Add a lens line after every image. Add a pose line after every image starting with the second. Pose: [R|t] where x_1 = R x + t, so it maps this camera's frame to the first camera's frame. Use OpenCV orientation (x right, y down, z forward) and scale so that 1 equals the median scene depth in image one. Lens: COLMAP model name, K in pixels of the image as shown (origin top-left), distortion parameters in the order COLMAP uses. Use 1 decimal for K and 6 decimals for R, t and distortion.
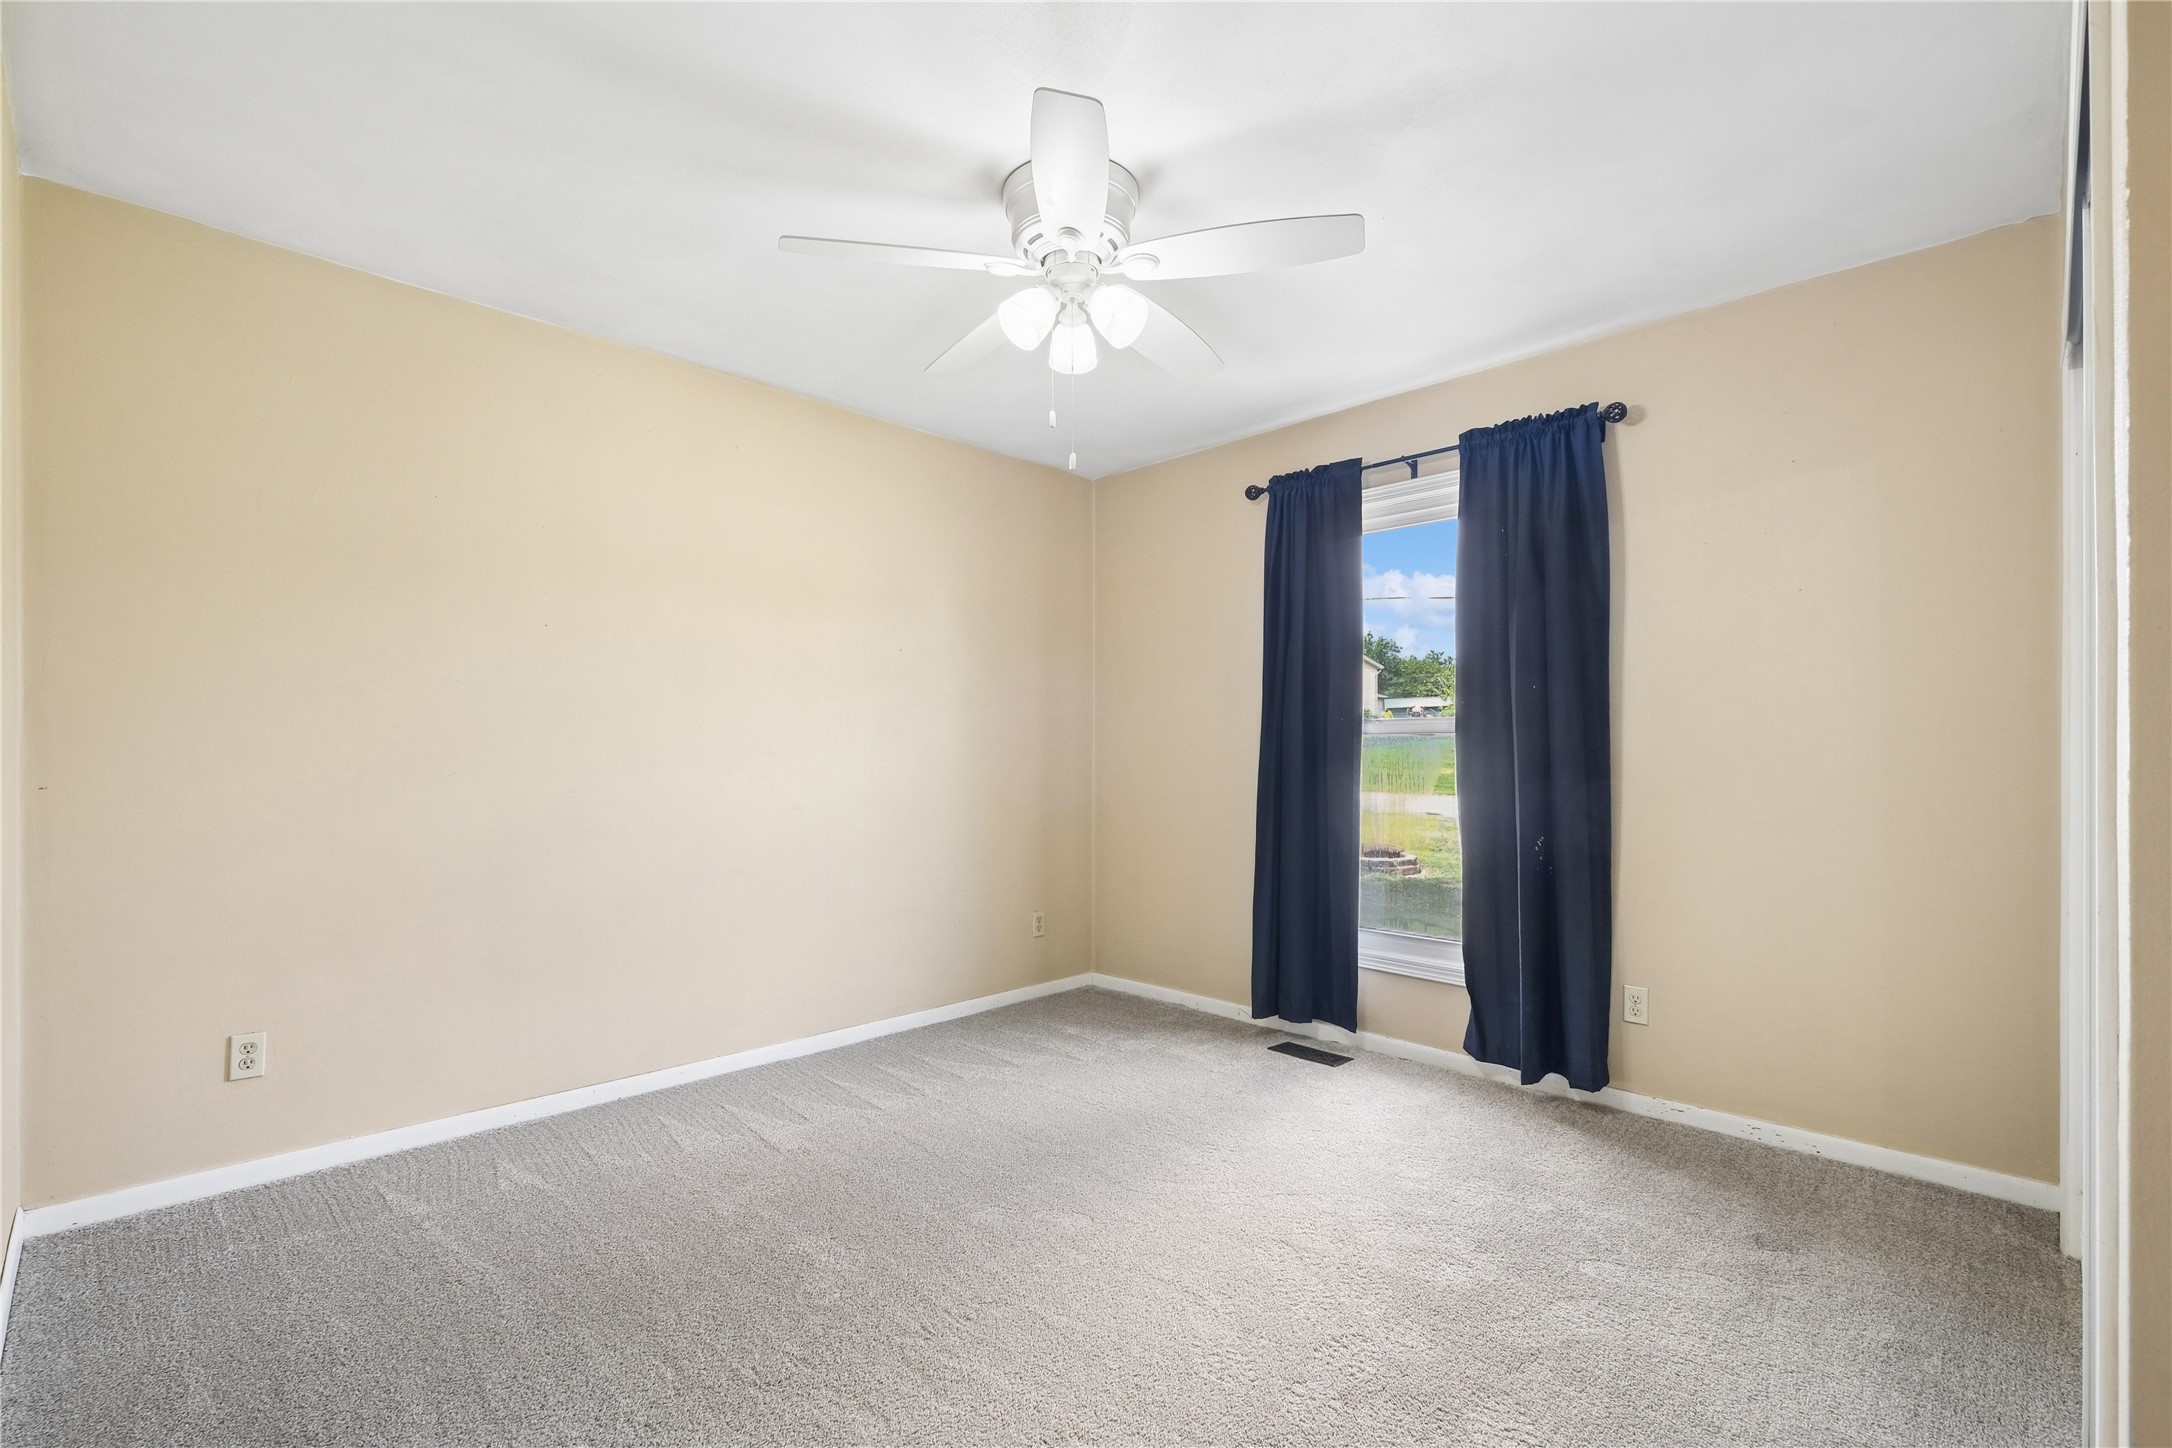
lens RADIAL K [[965.8, 0, 1084.3], [0, 965.8, 739.3], [0, 0, 1]] dist [-0.002654, -0.000431]
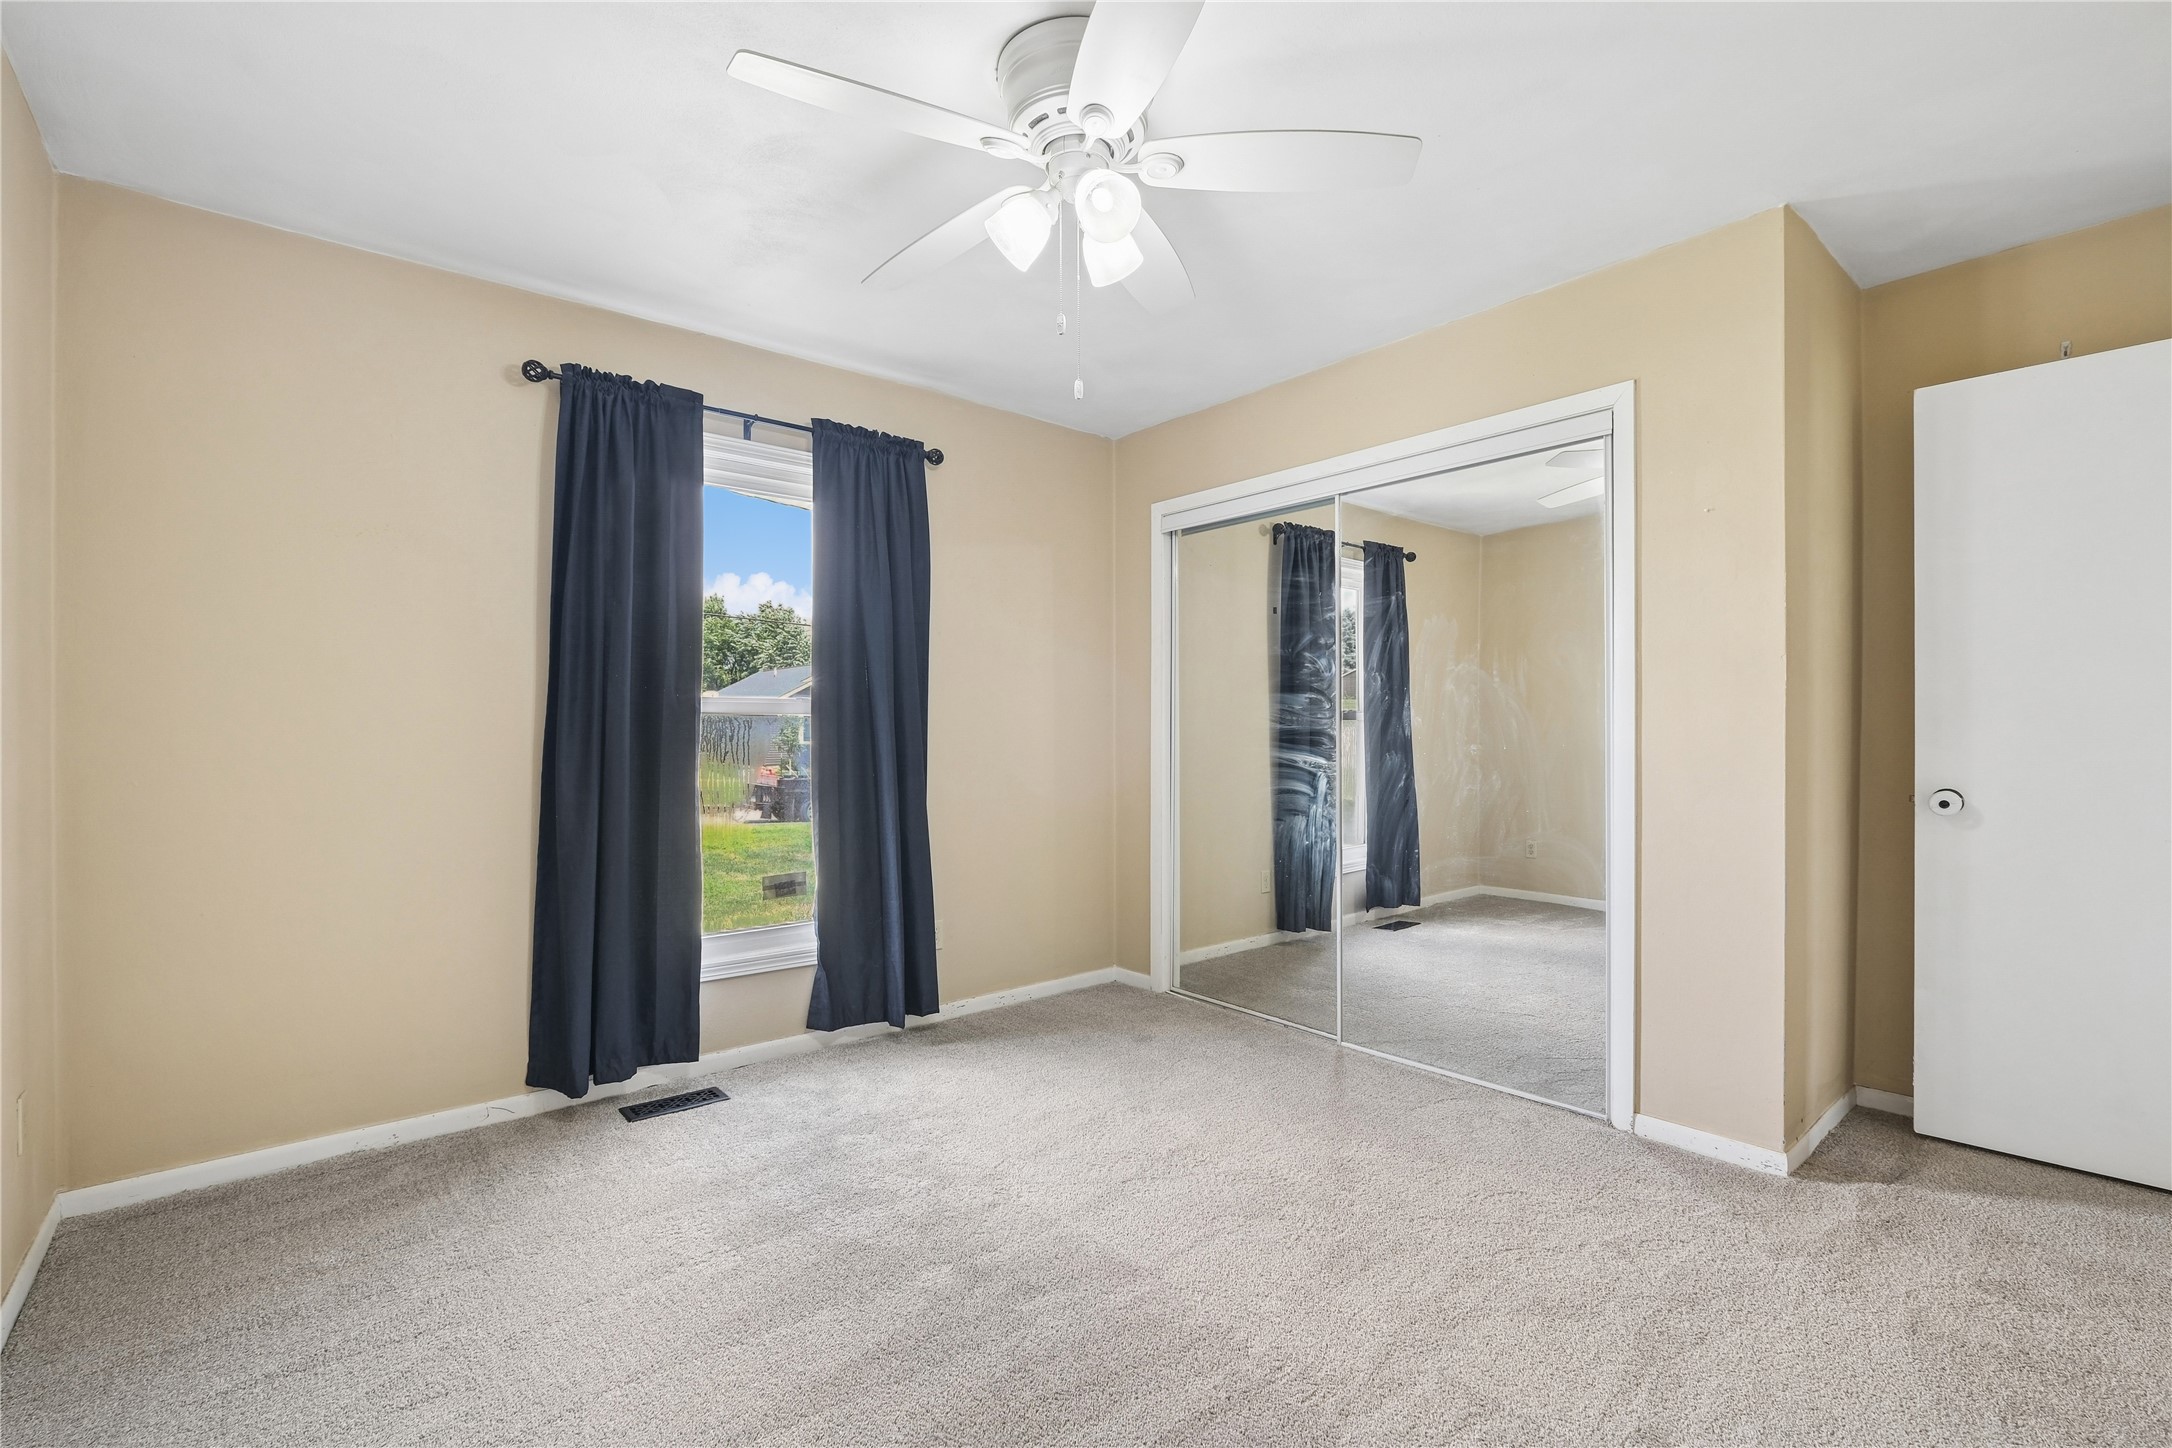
lens RADIAL K [[965.8, 0, 1084.6], [0, 965.8, 720.3], [0, 0, 1]] dist [-0.002654, -0.000431]
pose [[0.089137, 0.012759, 0.995938, -0.555836], [-0.007167, 0.999900, -0.012168, 0.009901], [-0.995994, -0.006053, 0.089219, 0.590921]]
